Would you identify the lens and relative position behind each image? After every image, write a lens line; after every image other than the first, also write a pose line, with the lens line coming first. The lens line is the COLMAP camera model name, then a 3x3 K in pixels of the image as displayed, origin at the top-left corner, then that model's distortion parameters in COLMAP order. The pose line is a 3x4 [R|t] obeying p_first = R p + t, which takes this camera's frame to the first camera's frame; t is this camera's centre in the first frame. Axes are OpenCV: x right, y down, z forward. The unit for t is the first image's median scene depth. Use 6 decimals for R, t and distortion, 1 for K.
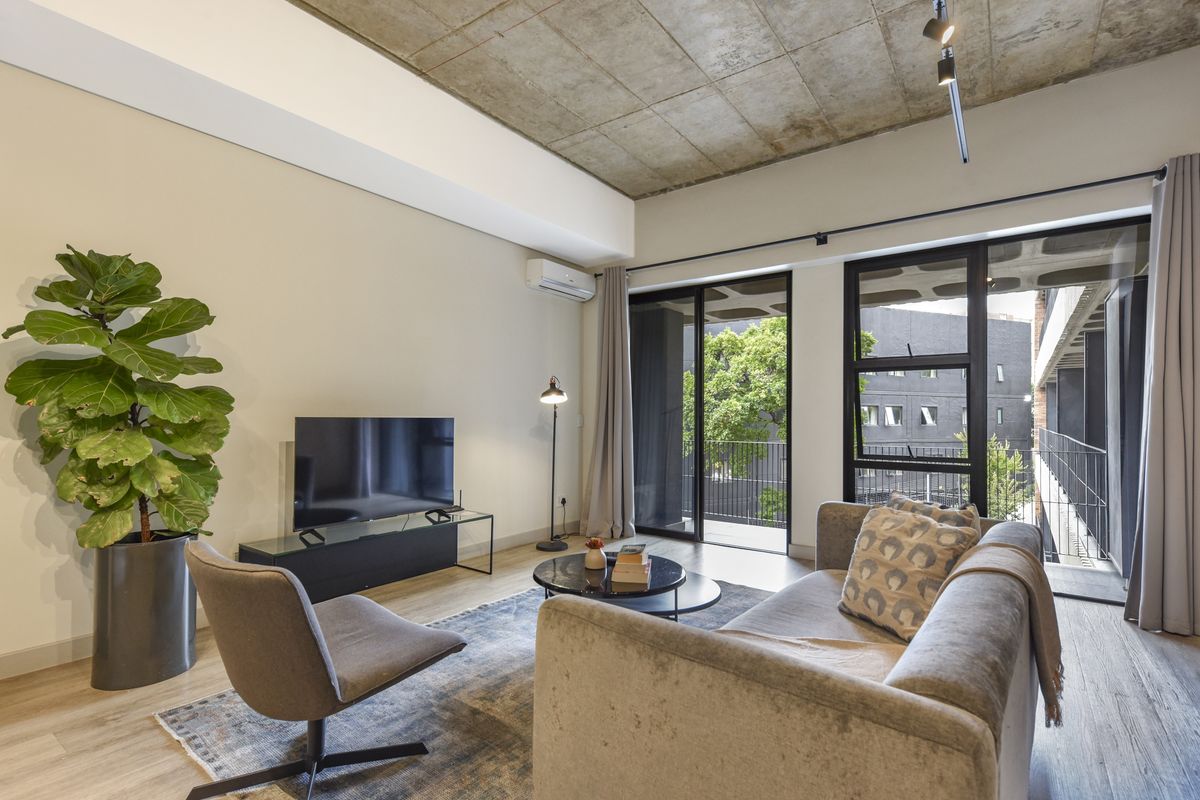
lens RADIAL K [[554.6, 0, 600.8], [0, 554.6, 407.2], [0, 0, 1]] dist [0.000258, 0.000032]
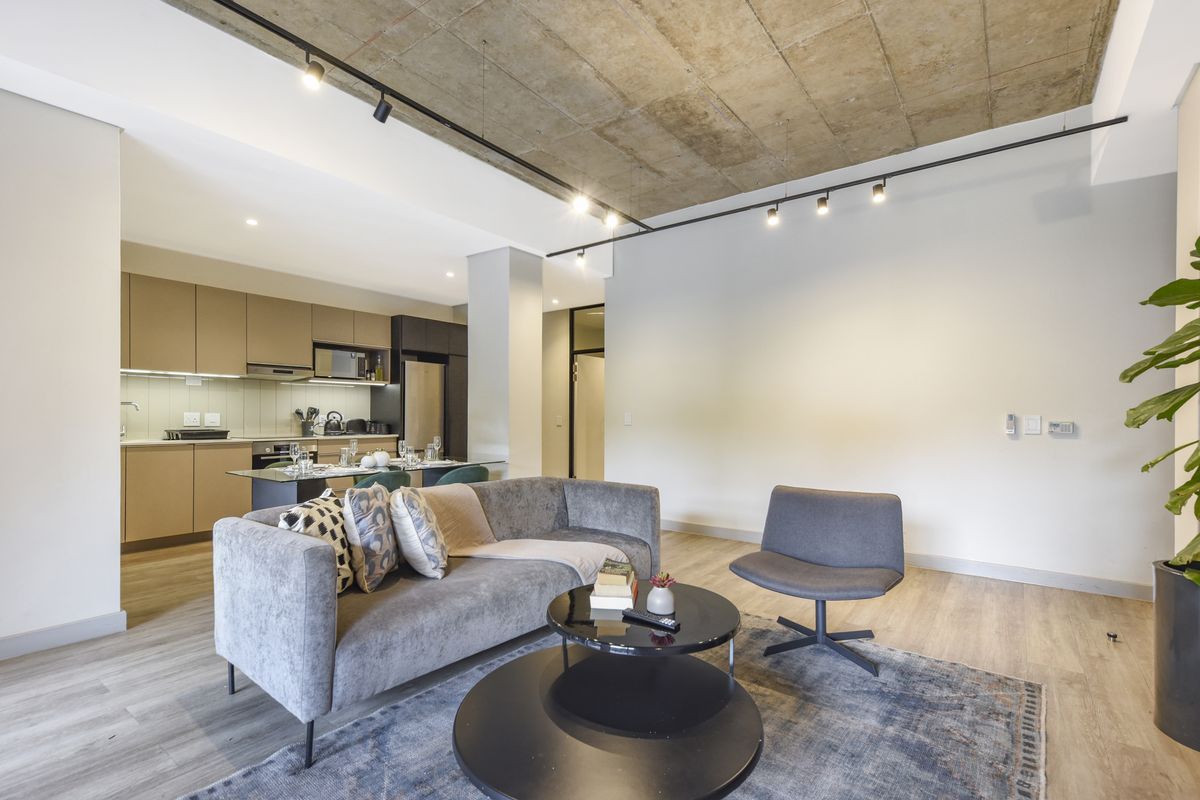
lens RADIAL K [[554.6, 0, 601.8], [0, 554.6, 410.9], [0, 0, 1]] dist [0.000258, 0.000032]
pose [[-0.999963, -0.006541, 0.005627, 0.081452], [-0.006661, 0.999743, -0.021649, 0.028763], [-0.005484, -0.021686, -0.999750, 2.032307]]
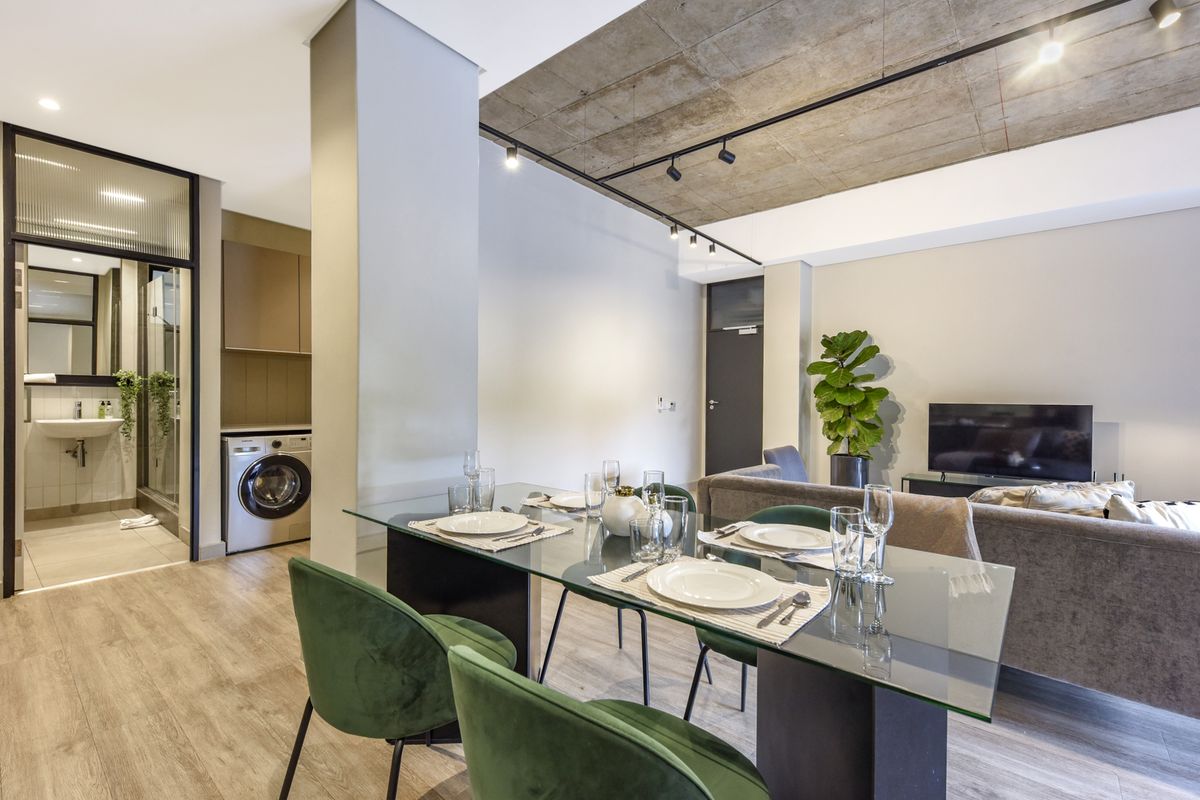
lens RADIAL K [[520.7, 0, 601.6], [0, 520.7, 403.7], [0, 0, 1]] dist [0.000419, -0.000077]
pose [[-0.057194, -0.001867, -0.998361, 1.543729], [0.003991, 0.999990, -0.002098, 0.027750], [0.998355, -0.004104, -0.057186, 0.125914]]
